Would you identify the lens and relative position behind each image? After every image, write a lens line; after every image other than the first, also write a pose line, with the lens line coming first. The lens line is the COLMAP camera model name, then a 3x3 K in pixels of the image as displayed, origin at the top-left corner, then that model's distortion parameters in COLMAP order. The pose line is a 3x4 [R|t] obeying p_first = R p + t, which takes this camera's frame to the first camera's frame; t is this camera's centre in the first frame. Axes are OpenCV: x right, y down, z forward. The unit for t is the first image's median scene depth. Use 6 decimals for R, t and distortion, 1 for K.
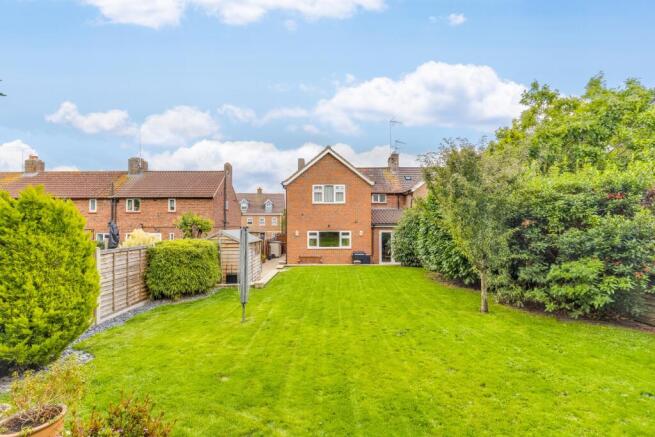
lens RADIAL K [[295.3, 0, 327.8], [0, 295.3, 215.6], [0, 0, 1]] dist [-0.000150, -0.000643]
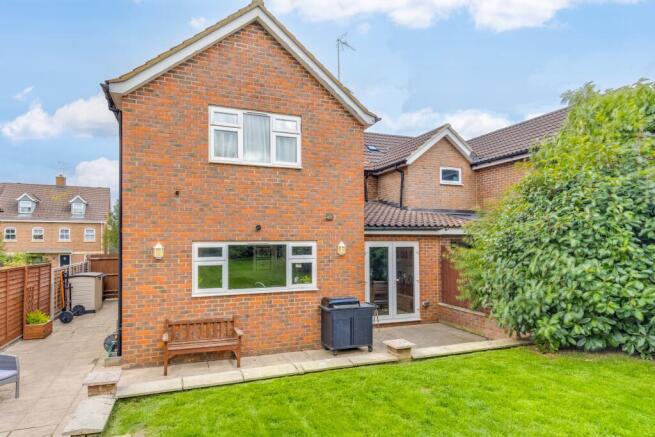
lens RADIAL K [[385.1, 0, 327.1], [0, 385.1, 231.7], [0, 0, 1]] dist [0.003428, 0.000138]
pose [[0.932892, 0.006099, 0.360103, -0.083542], [-0.007231, 0.999972, 0.001794, 0.037464], [-0.360083, -0.004277, 0.932911, 0.542200]]
